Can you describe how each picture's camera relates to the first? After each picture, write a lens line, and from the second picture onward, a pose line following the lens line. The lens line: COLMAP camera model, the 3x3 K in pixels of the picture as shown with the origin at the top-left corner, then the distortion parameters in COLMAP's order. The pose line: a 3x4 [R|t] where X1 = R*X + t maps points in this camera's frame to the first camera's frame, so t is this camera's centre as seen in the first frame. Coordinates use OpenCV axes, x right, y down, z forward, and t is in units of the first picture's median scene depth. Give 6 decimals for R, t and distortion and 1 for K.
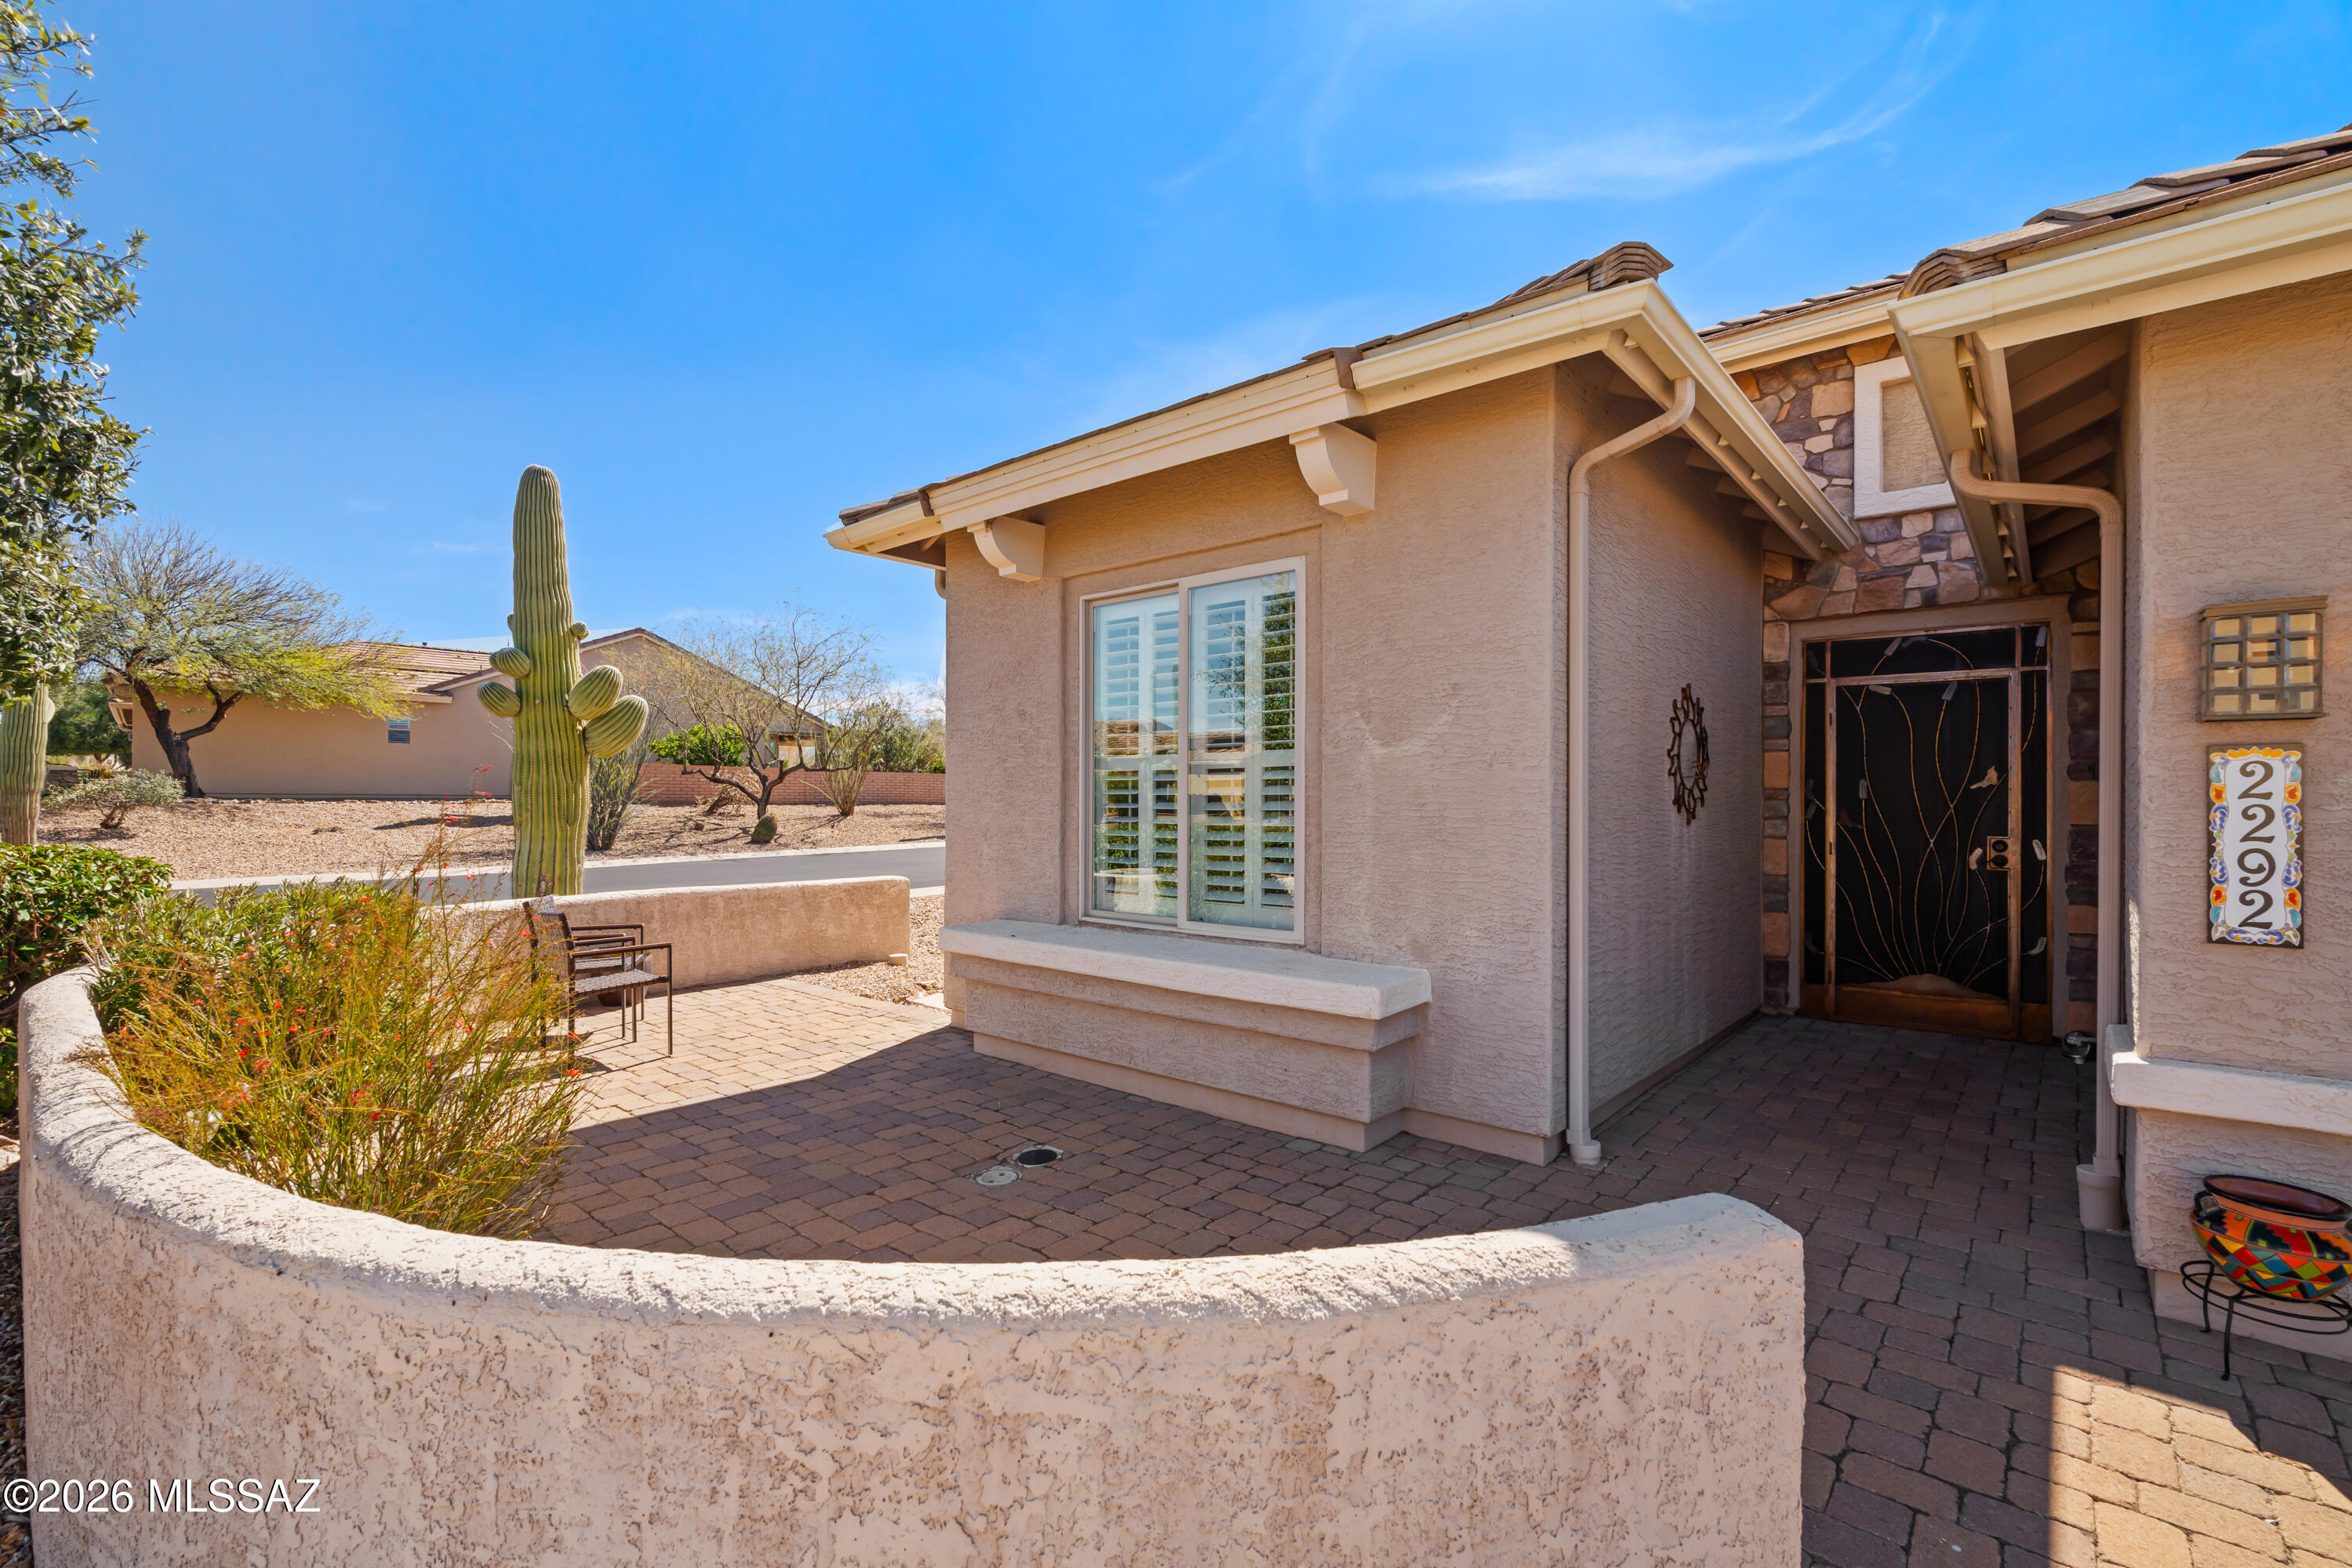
lens RADIAL K [[1037.7, 0, 1162.8], [0, 1037.7, 796.5], [0, 0, 1]] dist [-0.000190, -0.000057]
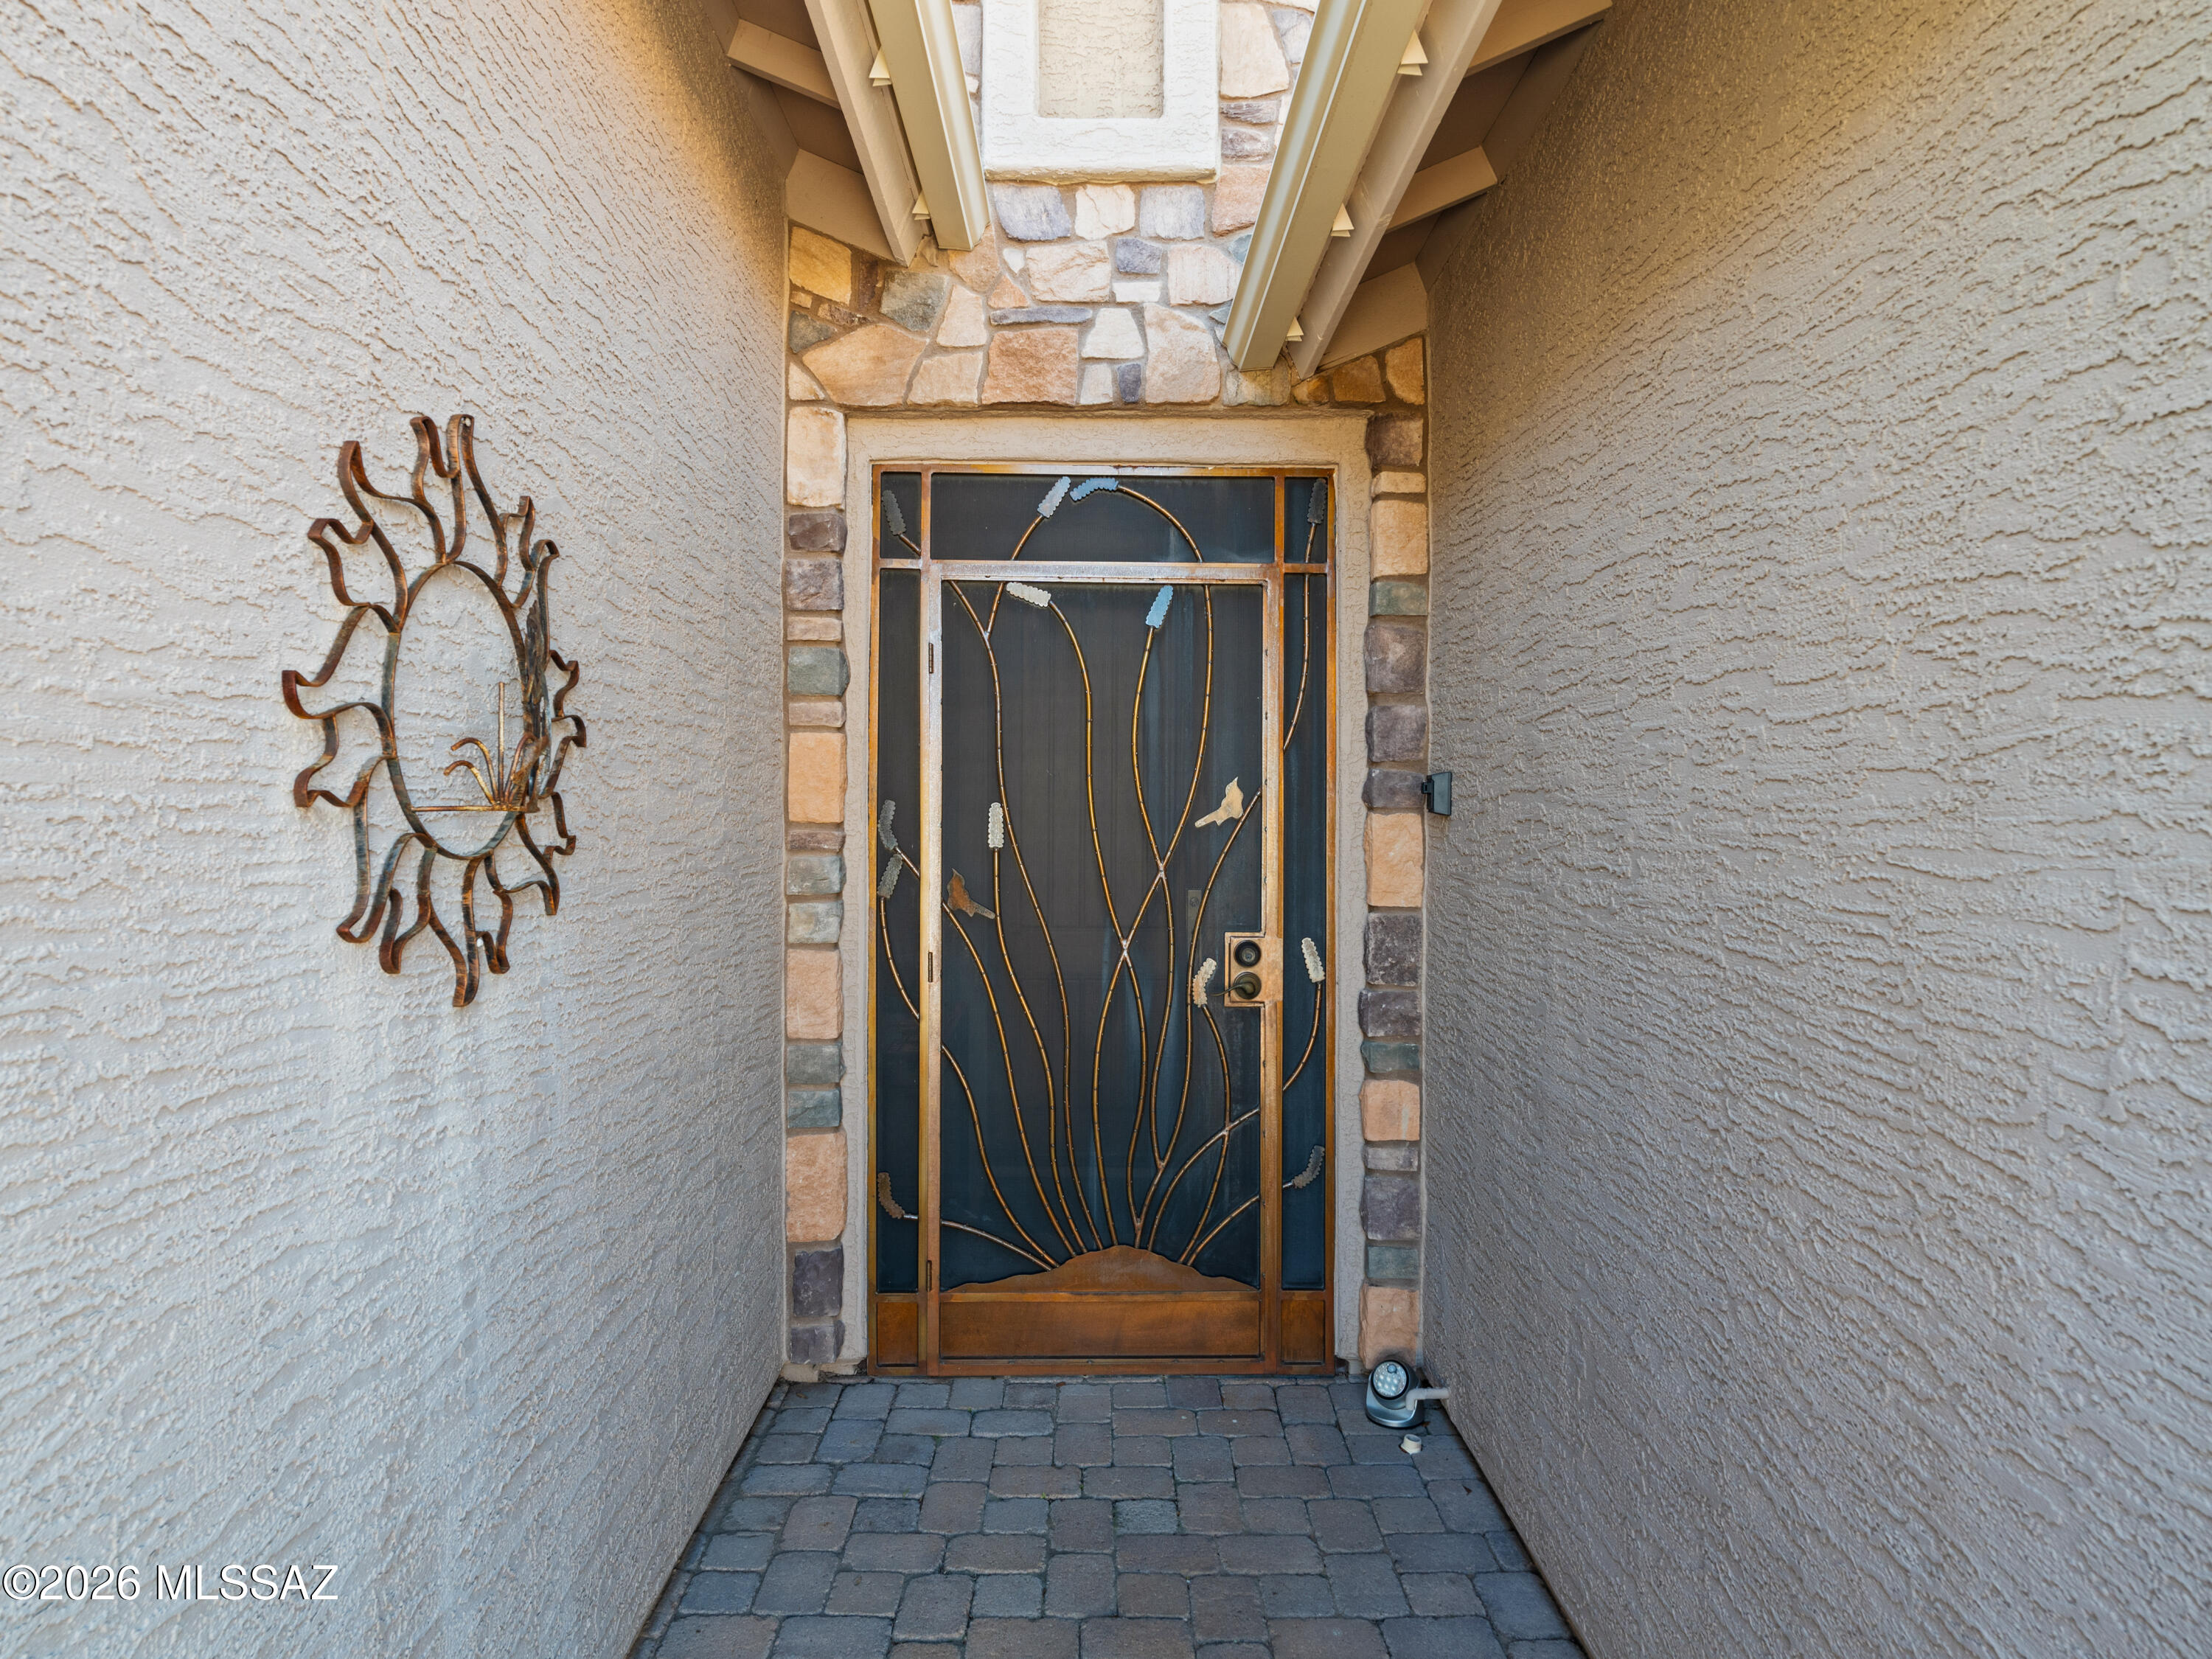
lens RADIAL K [[1232.9, 0, 1101.7], [0, 1232.9, 825.3], [0, 0, 1]] dist [-0.017394, 0.000004]
pose [[0.739855, -0.010482, 0.672685, 0.372992], [-0.004994, 0.999765, 0.021072, -0.018497], [-0.672748, -0.018949, 0.739629, 0.606275]]
